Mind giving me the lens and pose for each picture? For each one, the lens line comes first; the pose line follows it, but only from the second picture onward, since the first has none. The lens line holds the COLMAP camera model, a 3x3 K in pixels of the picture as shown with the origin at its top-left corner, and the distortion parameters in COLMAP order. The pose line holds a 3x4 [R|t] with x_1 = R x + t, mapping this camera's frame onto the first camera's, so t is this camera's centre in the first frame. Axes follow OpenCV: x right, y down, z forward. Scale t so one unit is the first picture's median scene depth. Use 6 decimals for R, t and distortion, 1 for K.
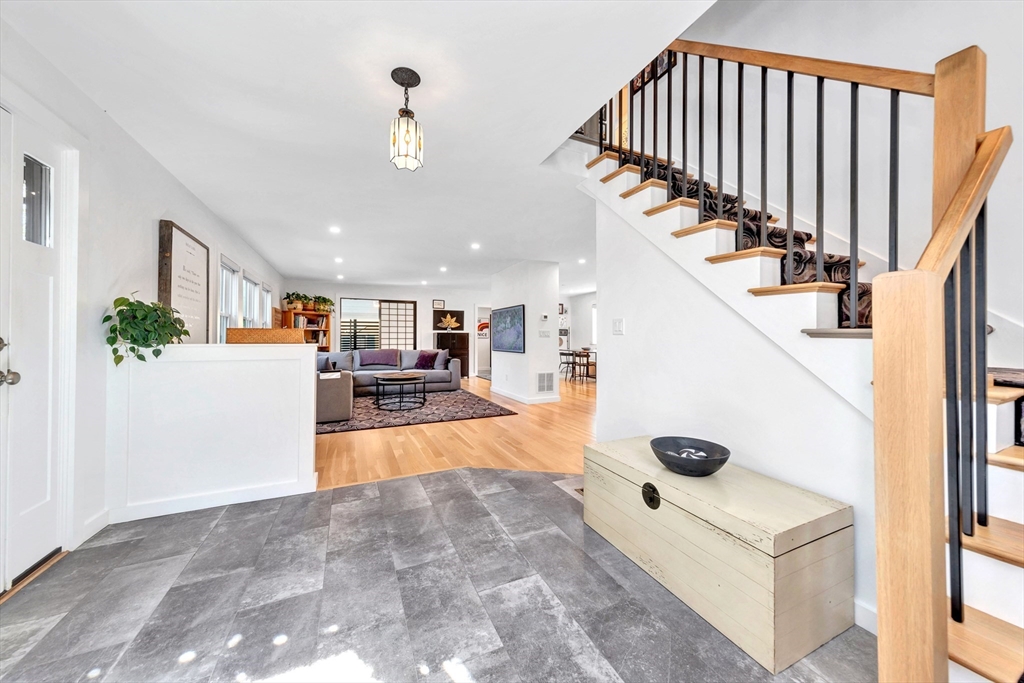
lens RADIAL K [[358.1, 0, 513.5], [0, 358.1, 336.1], [0, 0, 1]] dist [0.000114, 0.000008]
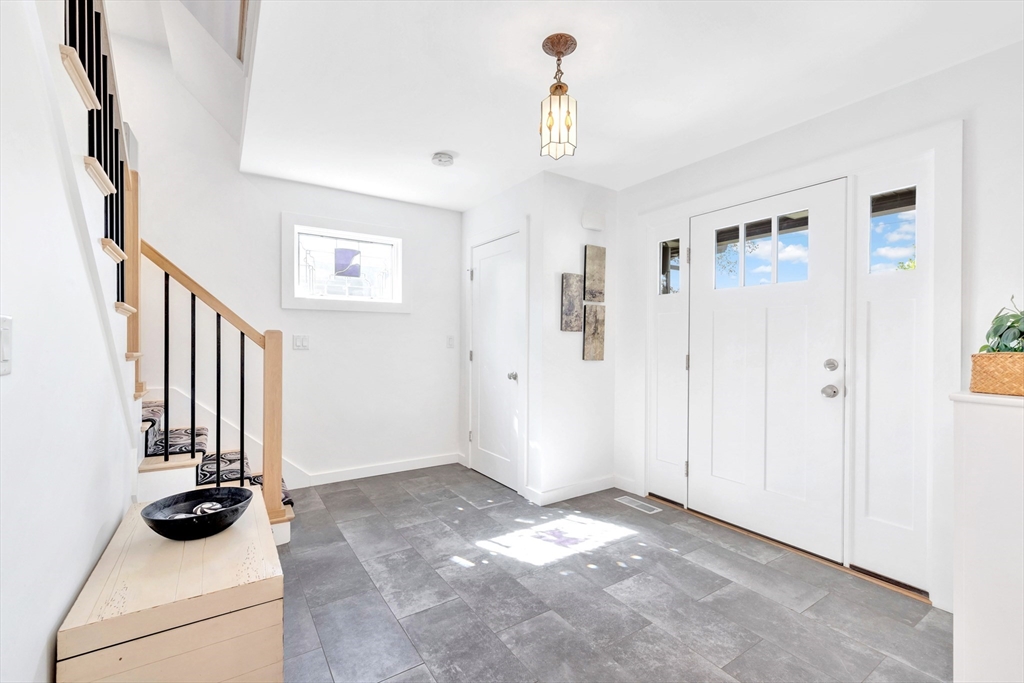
lens RADIAL K [[448.3, 0, 511.1], [0, 448.3, 343.4], [0, 0, 1]] dist [-0.000163, 0.000001]
pose [[-0.988324, -0.004739, -0.152295, -0.040007], [-0.005074, 0.999985, 0.001812, -0.047595], [0.152284, 0.002564, -0.988333, 2.154773]]
